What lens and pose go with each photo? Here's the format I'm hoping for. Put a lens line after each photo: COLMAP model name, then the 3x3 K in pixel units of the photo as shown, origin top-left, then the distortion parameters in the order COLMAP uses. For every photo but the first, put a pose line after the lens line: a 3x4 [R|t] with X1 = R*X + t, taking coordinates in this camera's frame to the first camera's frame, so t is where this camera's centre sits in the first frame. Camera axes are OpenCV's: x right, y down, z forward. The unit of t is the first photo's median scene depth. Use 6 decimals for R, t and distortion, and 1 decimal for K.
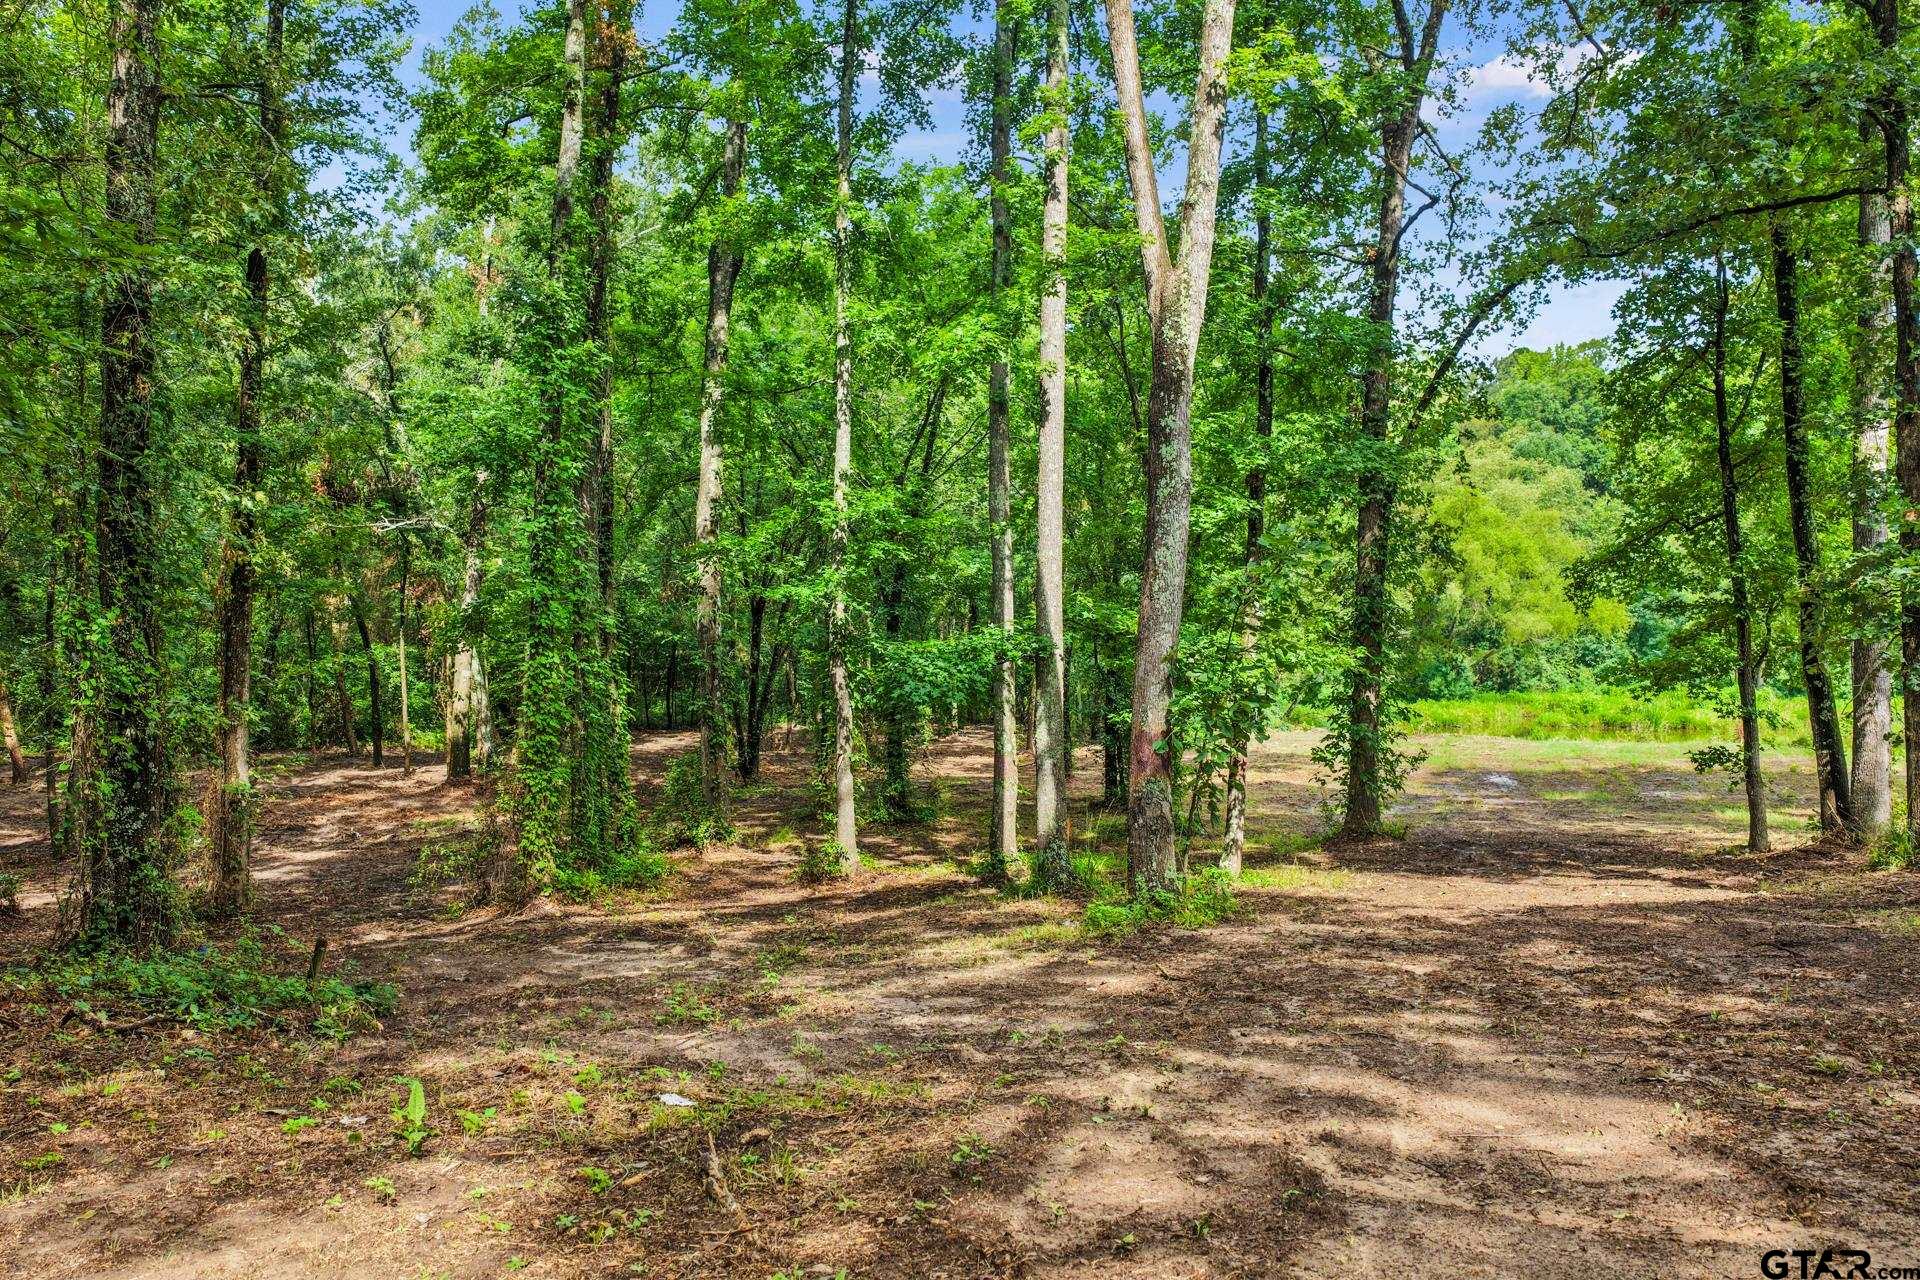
lens RADIAL K [[1573.2, 0, 962.5], [0, 1573.2, 650.6], [0, 0, 1]] dist [-0.000511, 0.002922]
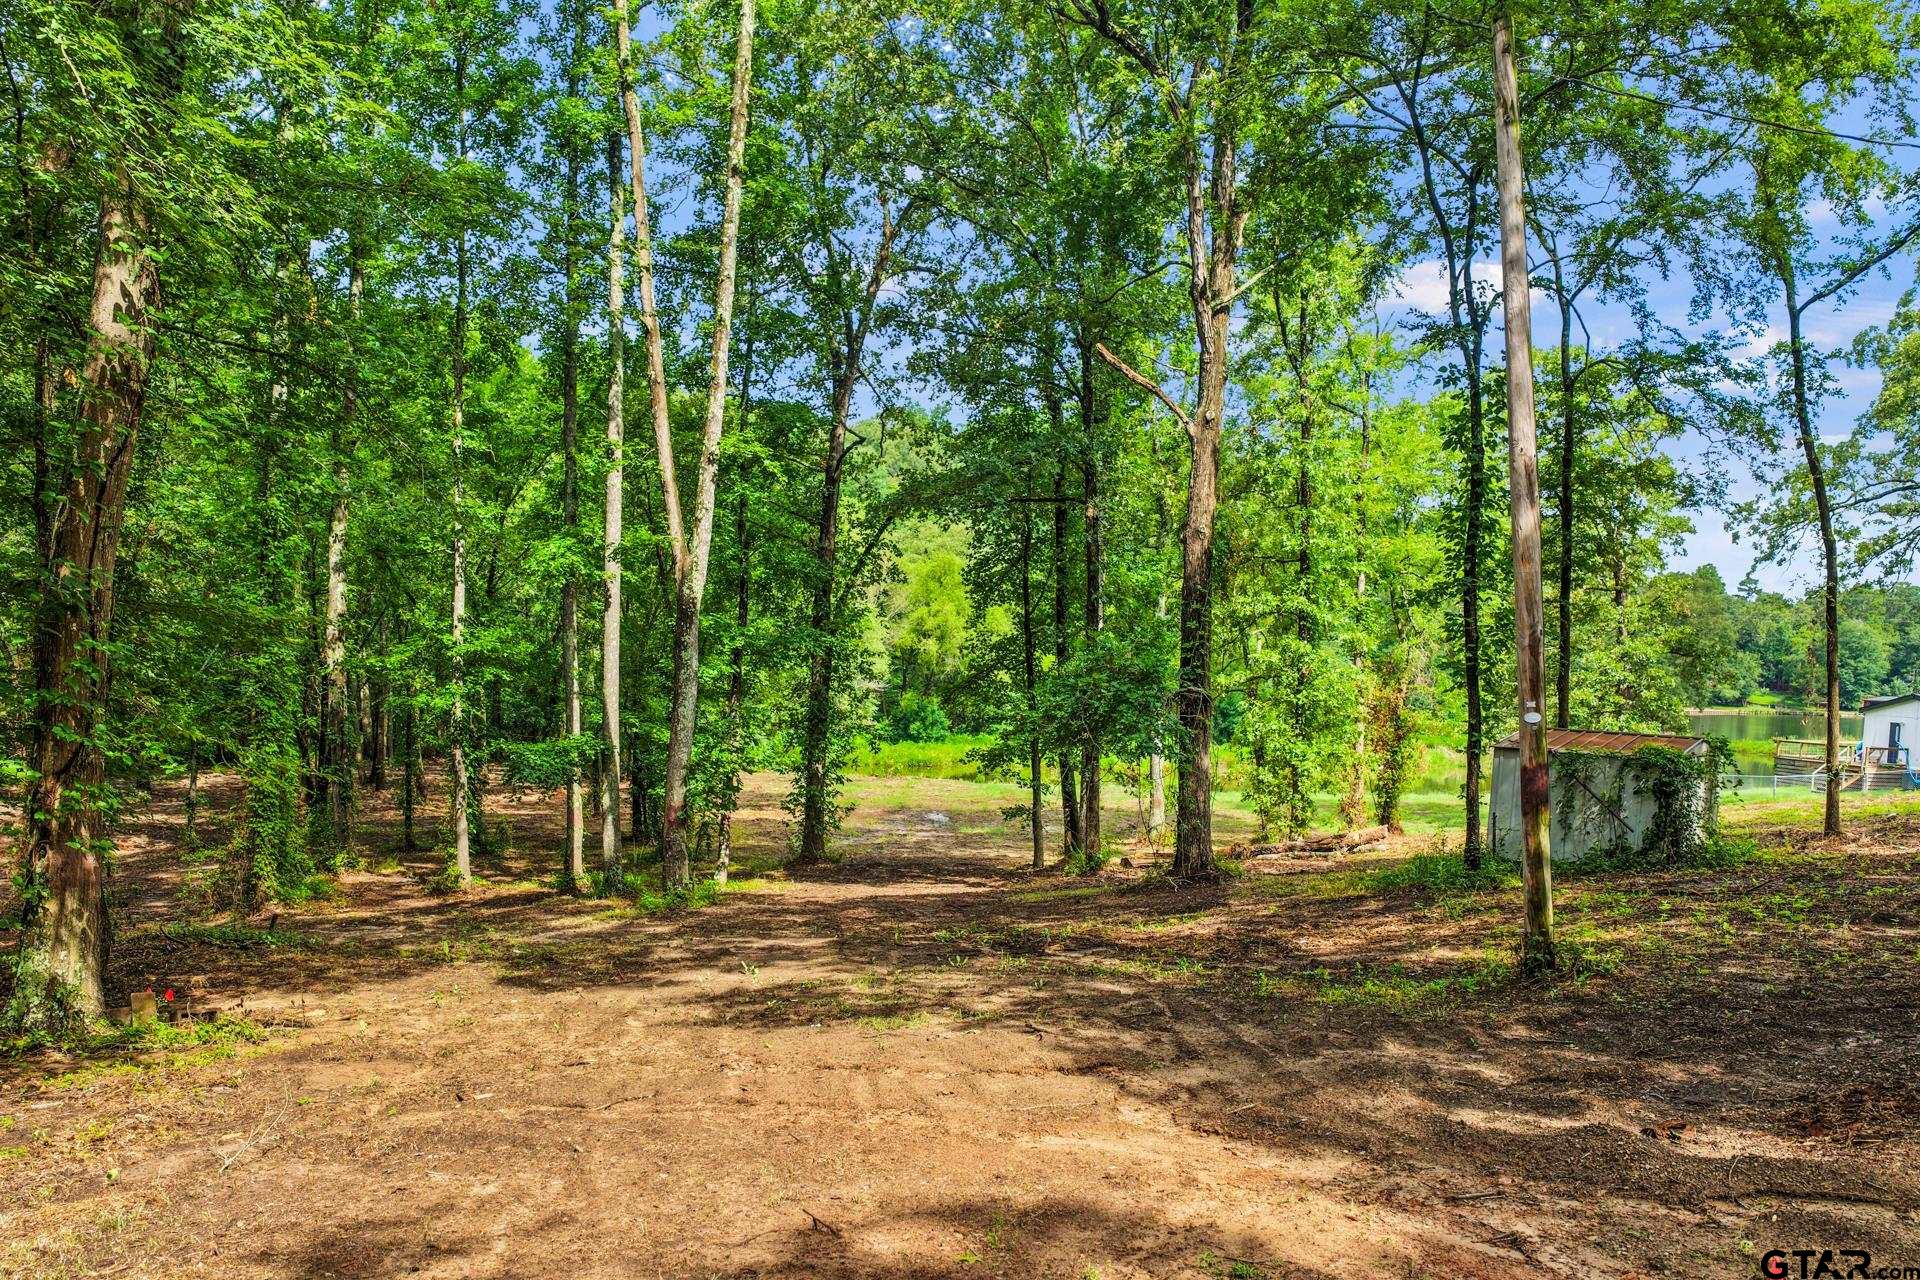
lens RADIAL K [[1578.4, 0, 959.1], [0, 1578.4, 876.7], [0, 0, 1]] dist [0.001573, -0.000981]
pose [[0.953278, -0.011684, 0.301867, -0.079313], [-0.026438, 0.992191, 0.121892, -0.064279], [-0.300934, -0.124178, 0.945526, -0.556986]]
